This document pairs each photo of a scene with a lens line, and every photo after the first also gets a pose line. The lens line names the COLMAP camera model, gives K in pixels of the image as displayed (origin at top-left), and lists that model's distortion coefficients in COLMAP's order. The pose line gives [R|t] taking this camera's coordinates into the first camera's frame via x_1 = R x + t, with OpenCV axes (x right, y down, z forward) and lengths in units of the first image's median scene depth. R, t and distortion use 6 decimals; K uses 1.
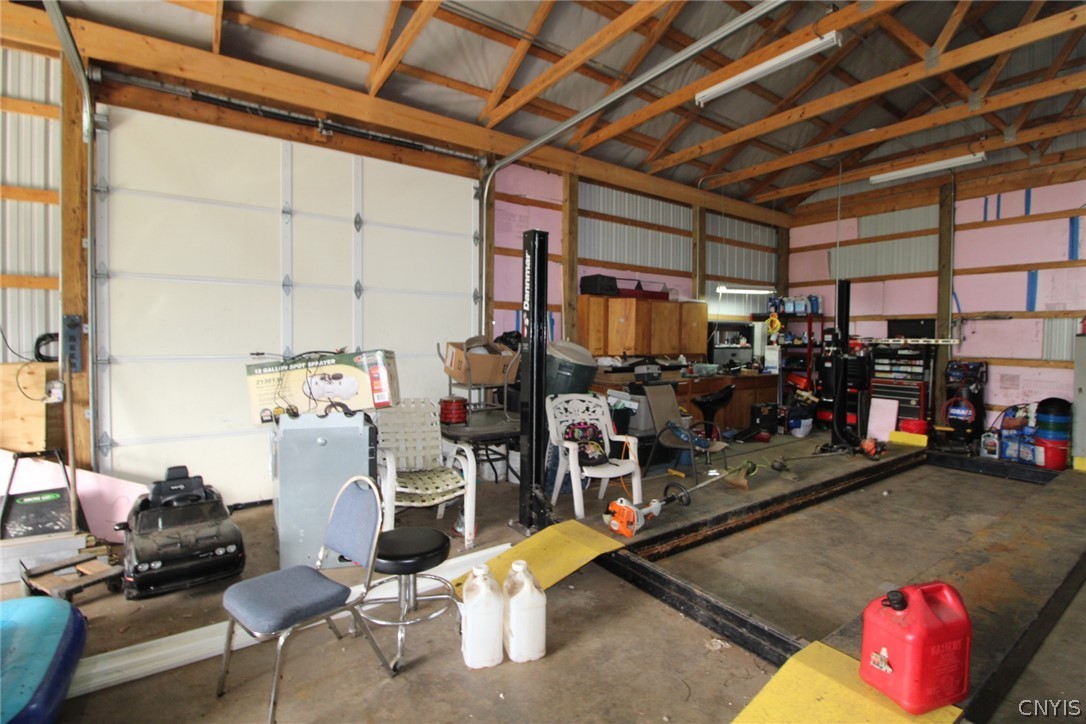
lens RADIAL K [[499.2, 0, 547.8], [0, 499.2, 349.5], [0, 0, 1]] dist [0.001500, -0.014655]
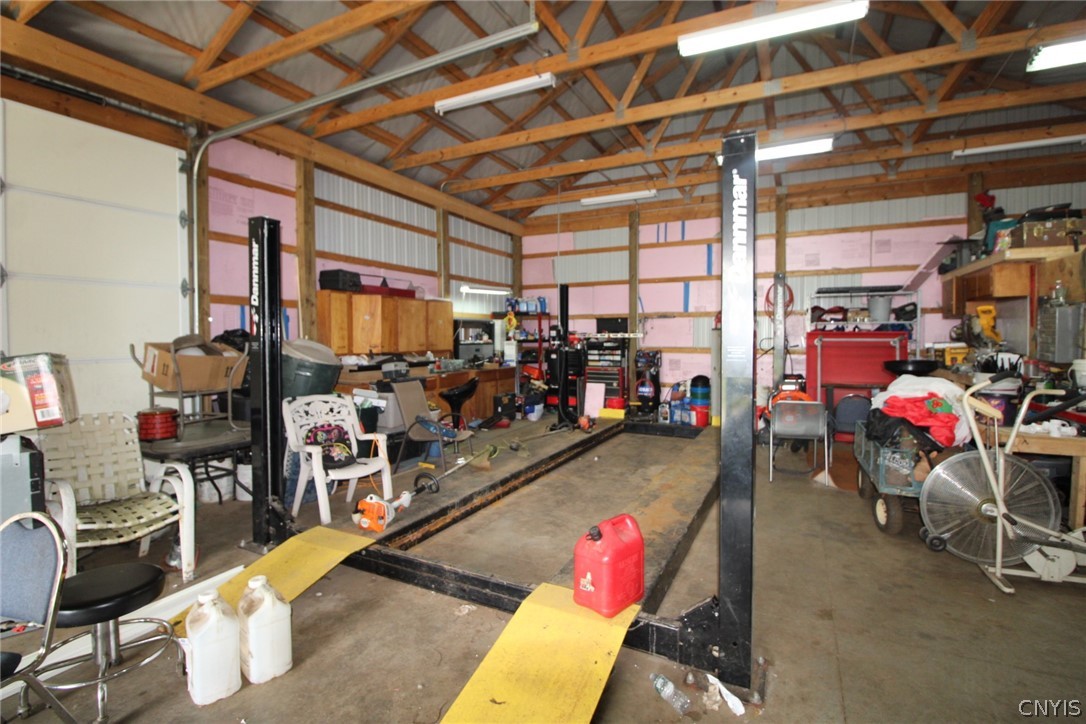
lens RADIAL K [[499.2, 0, 547.8], [0, 499.2, 349.5], [0, 0, 1]] dist [0.001500, -0.014655]
pose [[0.880794, -0.025293, 0.472824, -0.003766], [0.023528, 0.999677, 0.009647, 0.003605], [-0.472915, 0.002628, 0.881104, -0.030656]]
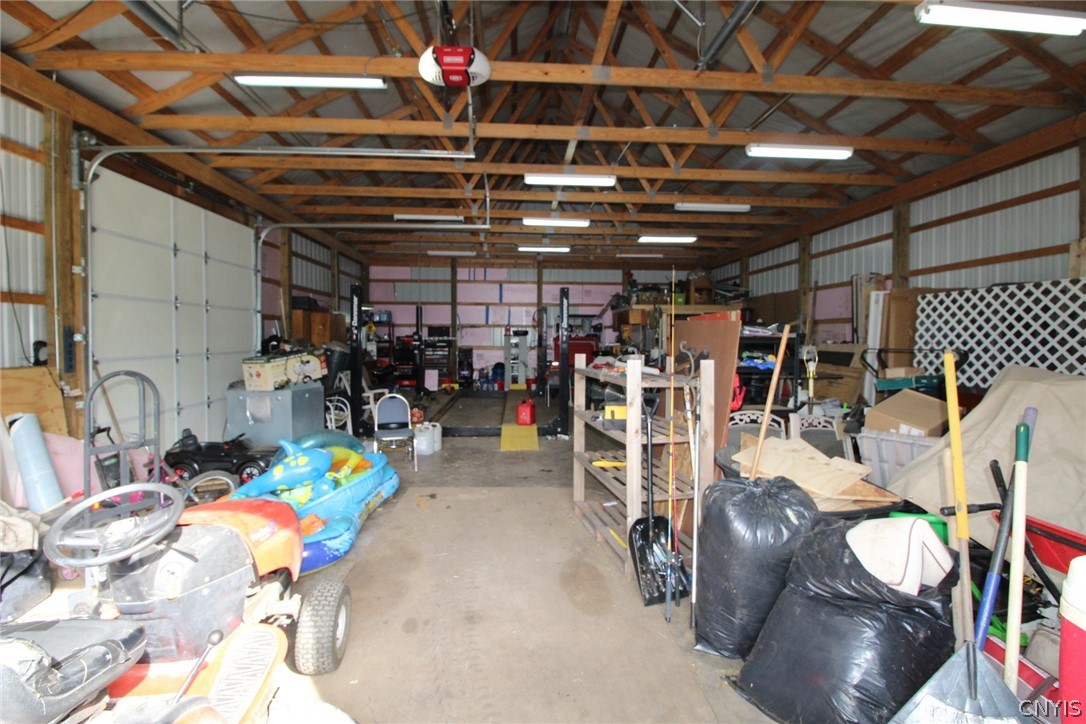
lens RADIAL K [[499.2, 0, 547.8], [0, 499.2, 349.5], [0, 0, 1]] dist [0.001500, -0.014655]
pose [[0.517420, -0.029258, 0.855231, -0.945680], [0.021403, 0.999545, 0.021246, -0.008072], [-0.855464, 0.007311, 0.517811, -0.460257]]
